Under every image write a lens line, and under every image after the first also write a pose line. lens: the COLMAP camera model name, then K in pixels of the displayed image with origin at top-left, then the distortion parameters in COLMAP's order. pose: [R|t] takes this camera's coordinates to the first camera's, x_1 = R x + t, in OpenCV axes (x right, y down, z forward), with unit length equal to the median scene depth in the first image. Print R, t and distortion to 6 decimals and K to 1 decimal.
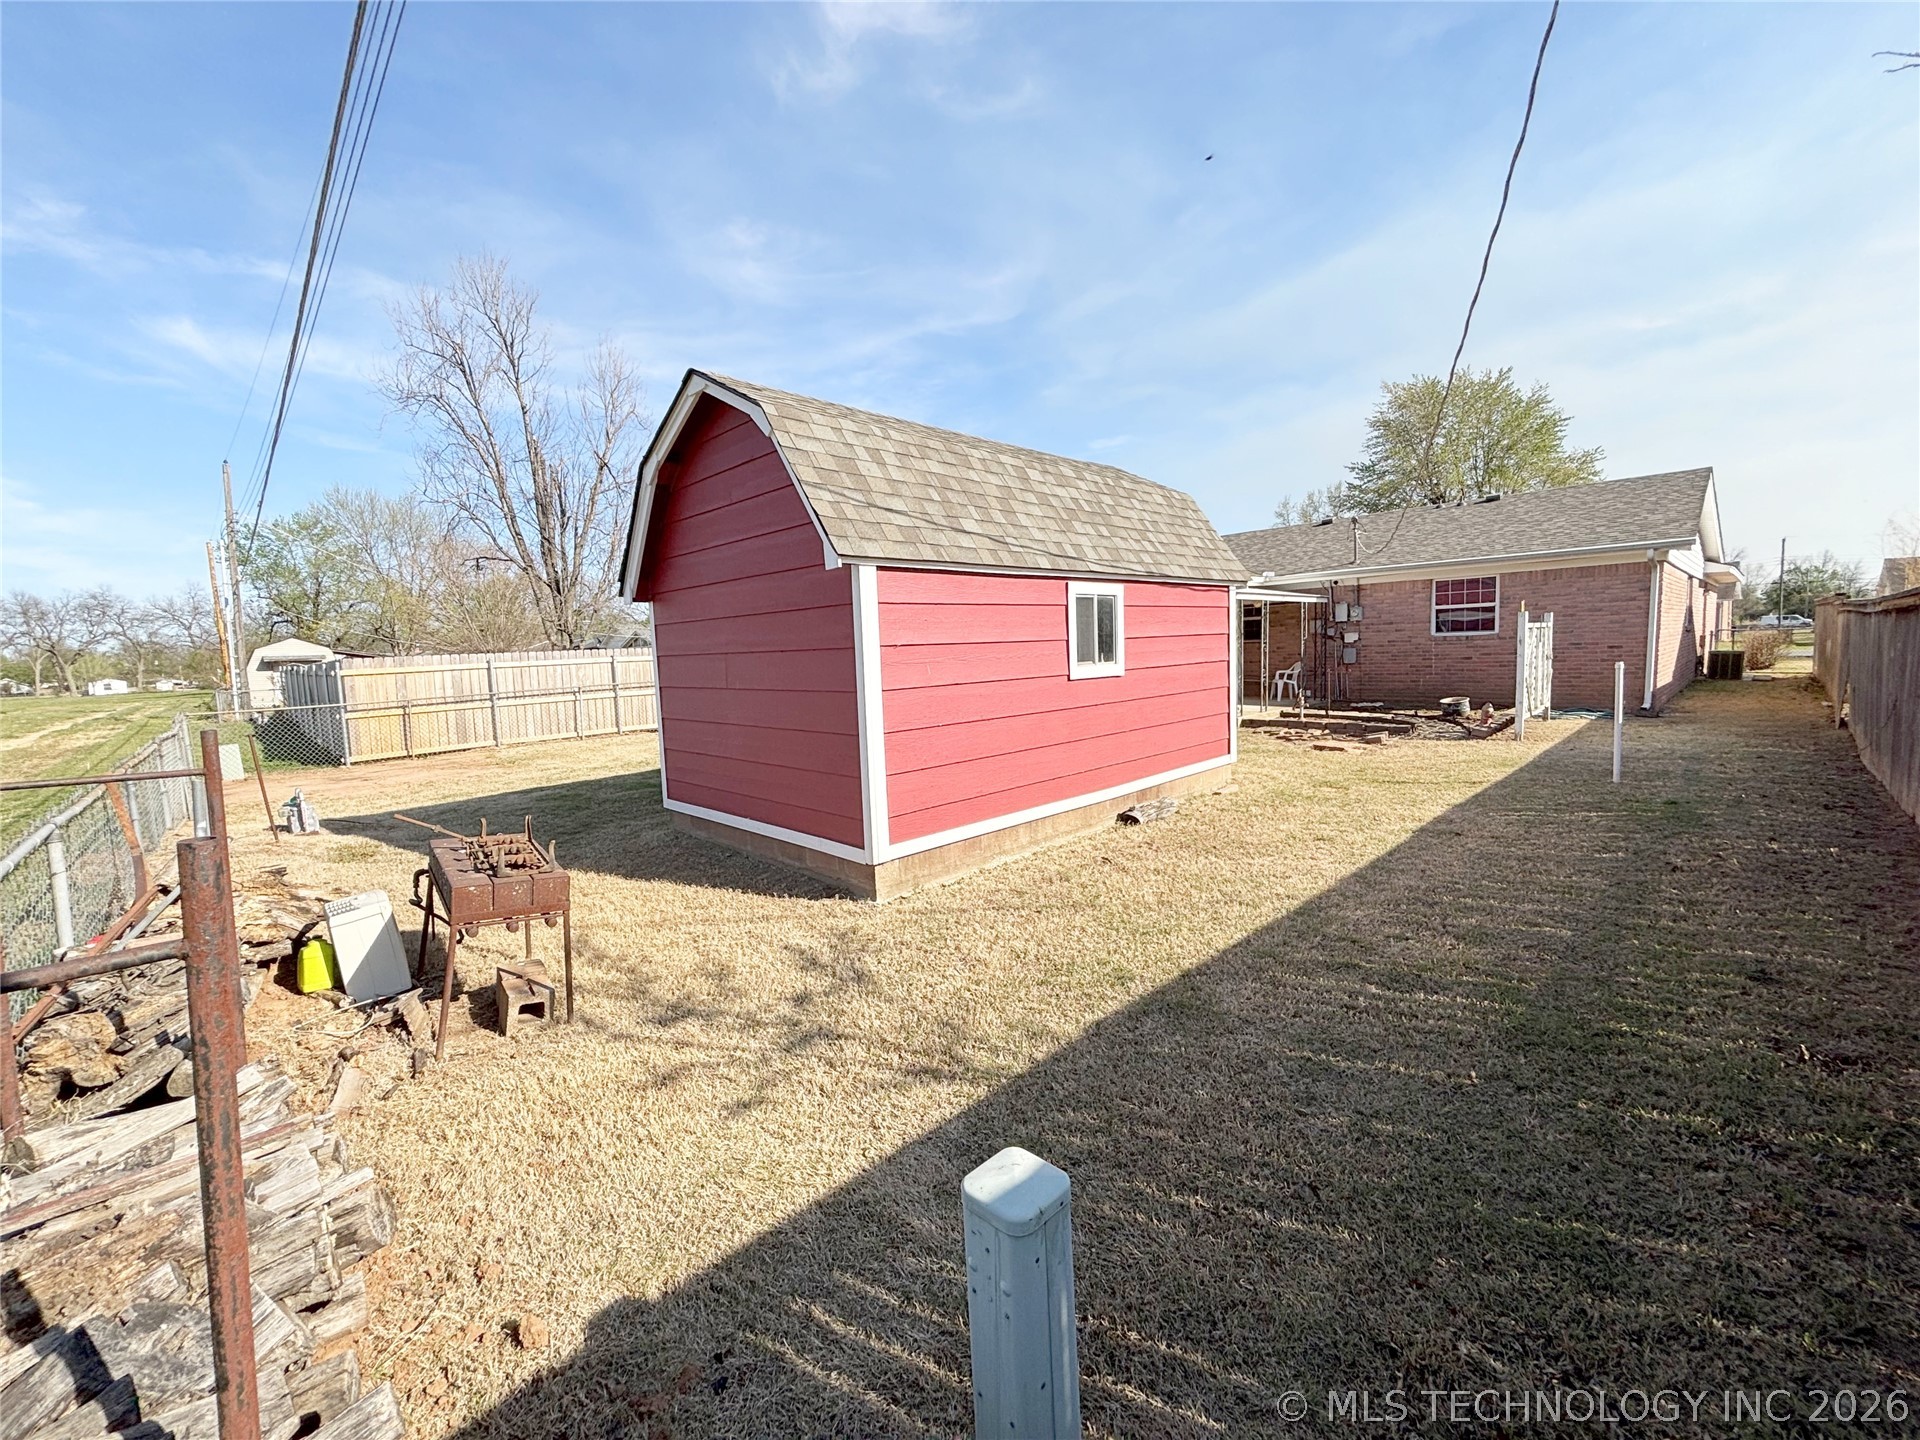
lens RADIAL K [[763.9, 0, 958.4], [0, 763.9, 715.9], [0, 0, 1]] dist [0.002019, 0.000120]
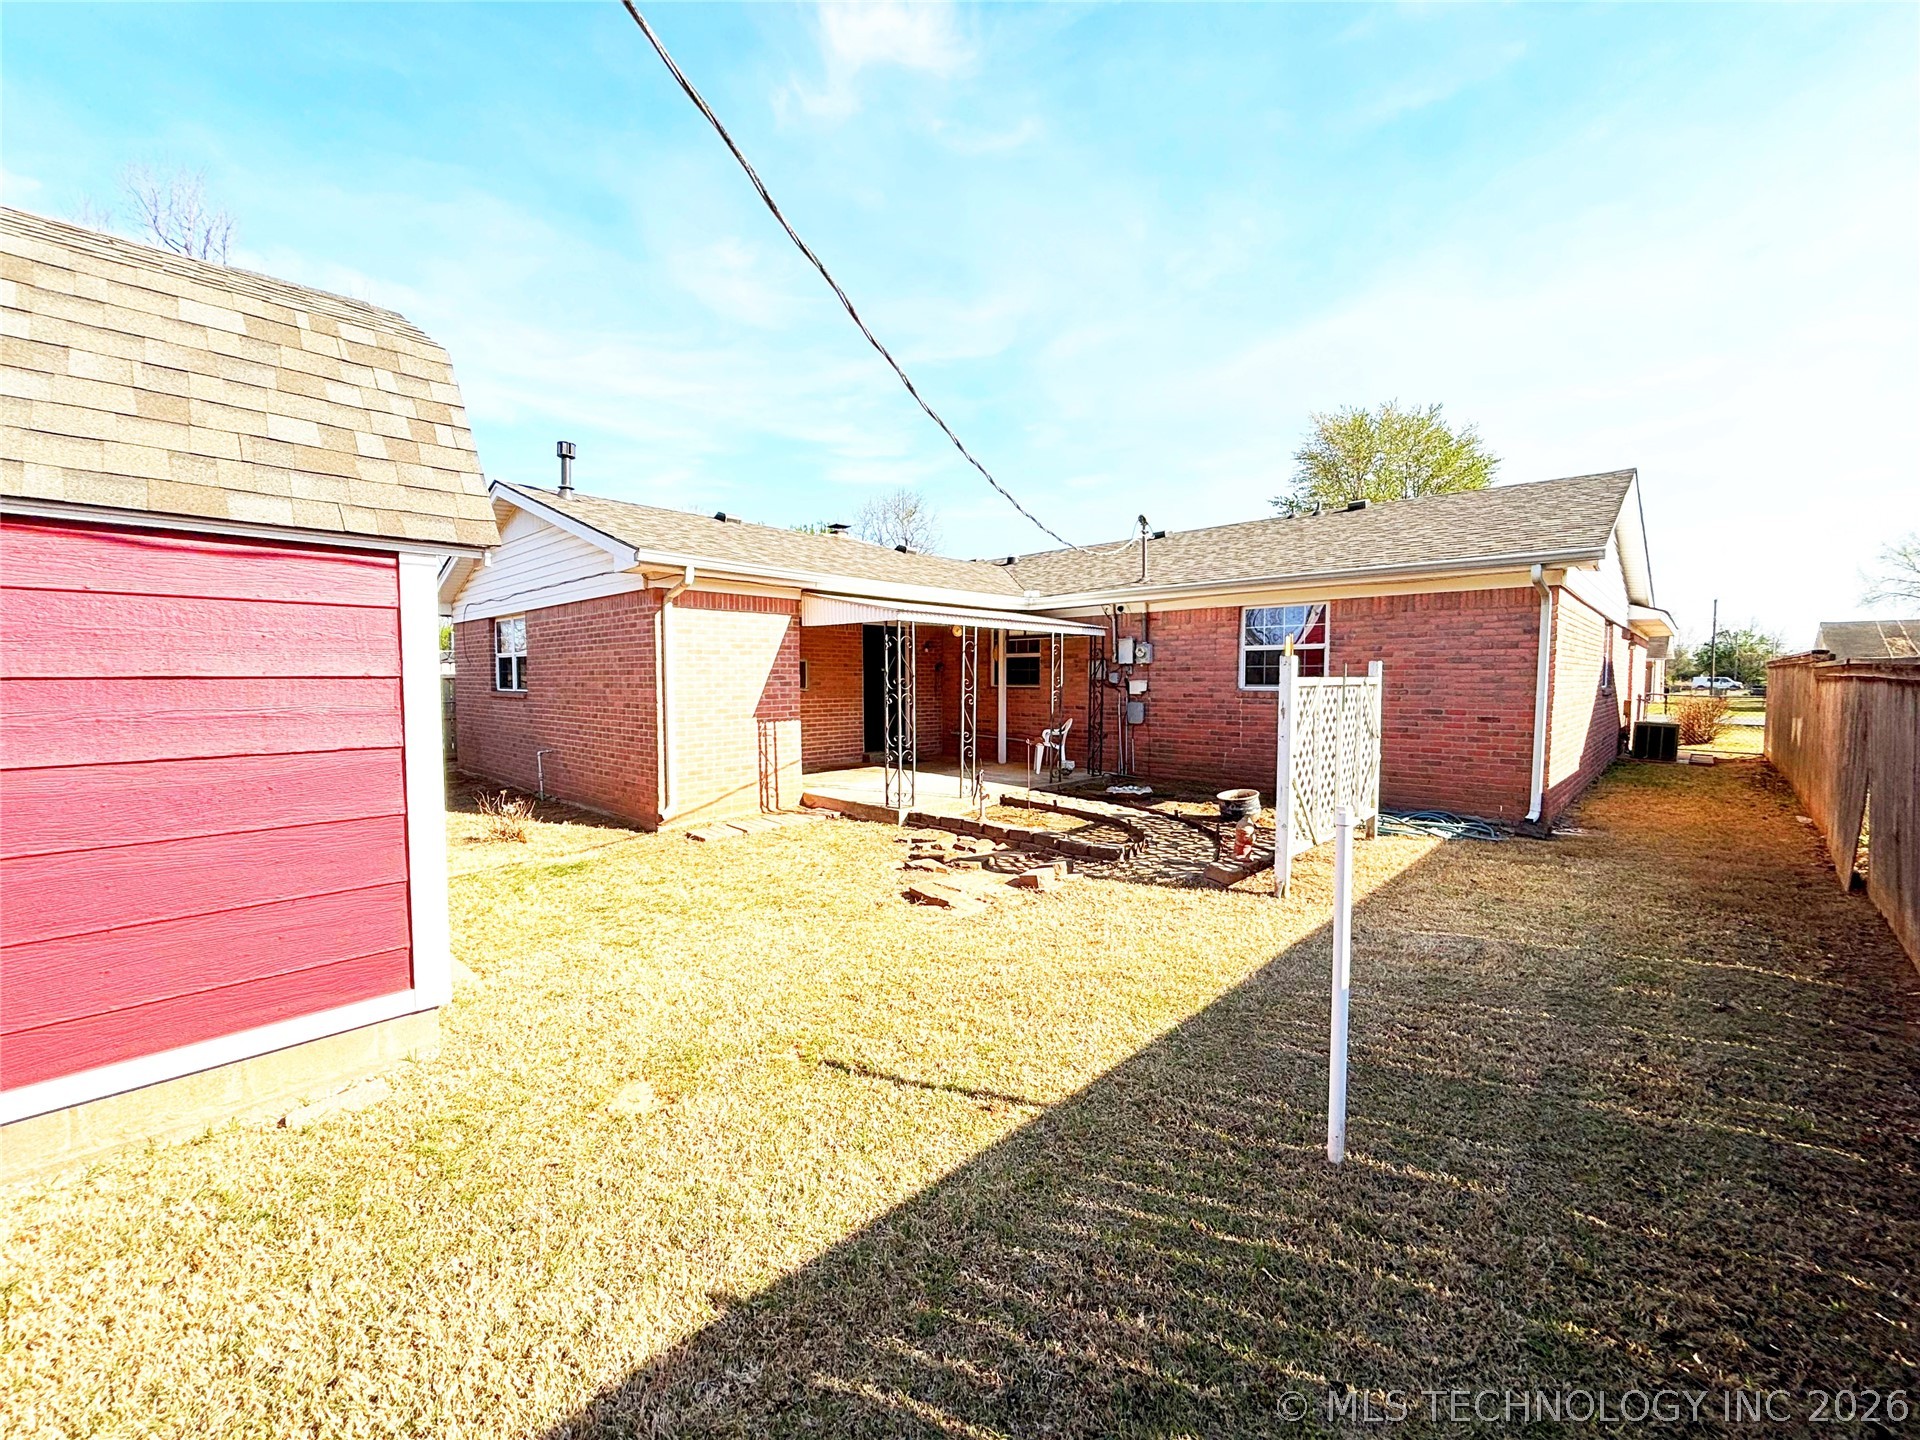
lens RADIAL K [[763.9, 0, 960.8], [0, 763.9, 718.3], [0, 0, 1]] dist [0.002019, 0.000120]
pose [[0.998267, 0.036851, 0.045888, 0.324240], [-0.035193, 0.998717, -0.036422, -0.043625], [-0.047171, 0.034744, 0.998282, 0.319366]]
